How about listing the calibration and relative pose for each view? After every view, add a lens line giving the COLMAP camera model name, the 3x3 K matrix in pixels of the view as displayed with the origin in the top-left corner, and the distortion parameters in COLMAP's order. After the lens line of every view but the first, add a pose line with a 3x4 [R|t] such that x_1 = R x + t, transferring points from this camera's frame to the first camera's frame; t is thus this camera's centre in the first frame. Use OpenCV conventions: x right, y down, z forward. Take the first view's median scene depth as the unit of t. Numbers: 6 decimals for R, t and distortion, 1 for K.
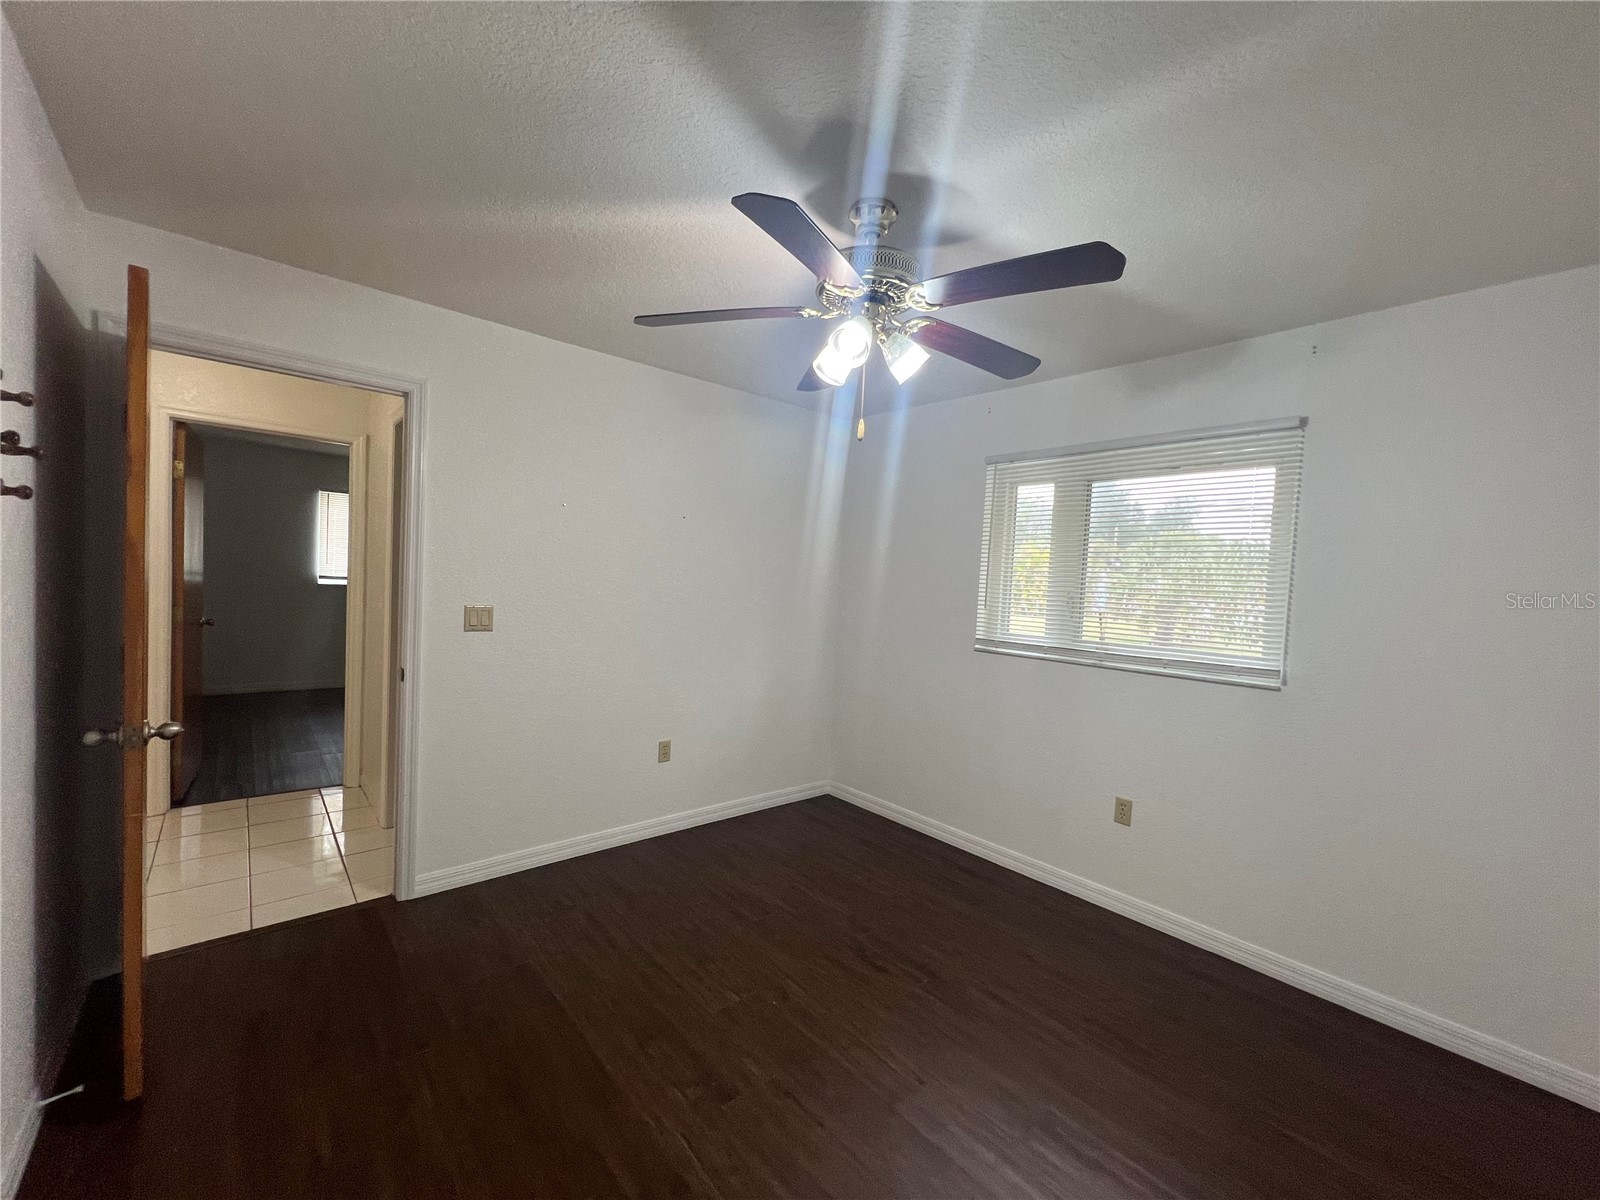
lens RADIAL K [[641.7, 0, 794.6], [0, 641.7, 601.9], [0, 0, 1]] dist [0.001224, 0.000043]
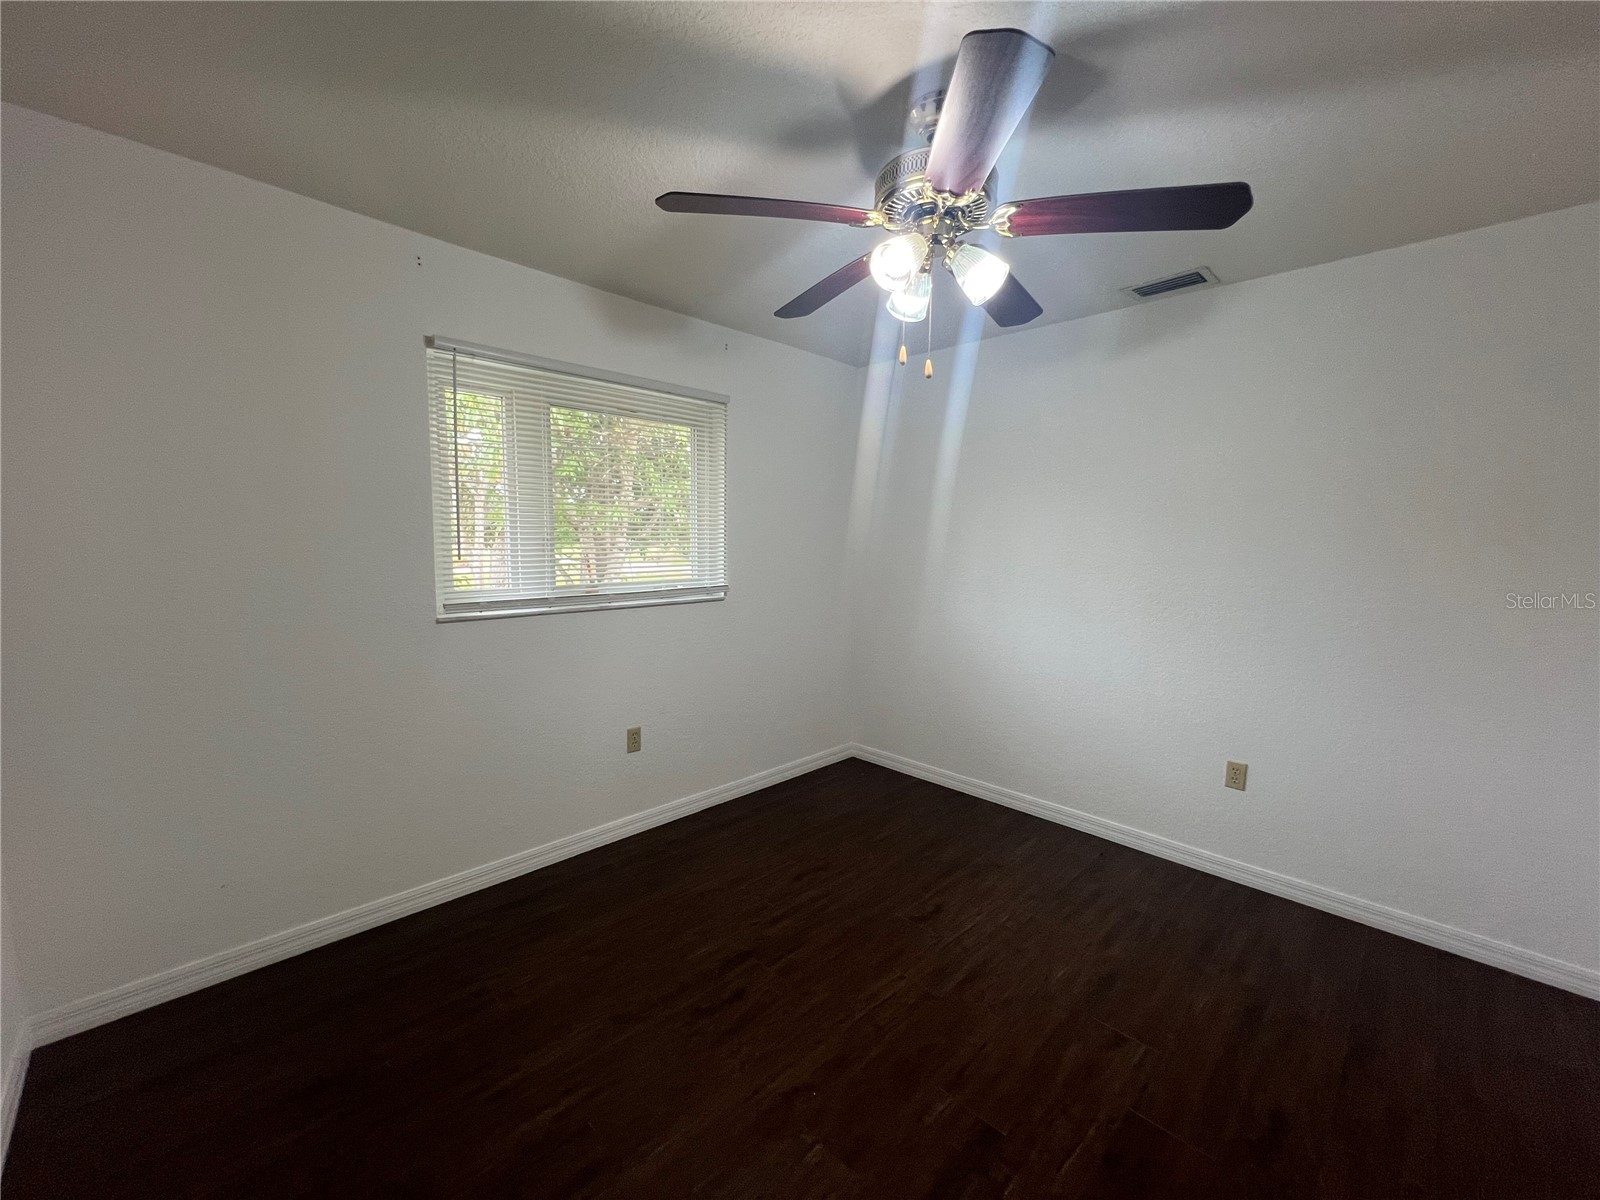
lens RADIAL K [[642.8, 0, 801.9], [0, 642.8, 602.6], [0, 0, 1]] dist [0.001865, -0.000836]
pose [[-0.069464, -0.155530, 0.985386, -0.603933], [0.023575, 0.987240, 0.157484, -0.066886], [-0.997306, 0.034169, -0.064911, 0.919978]]
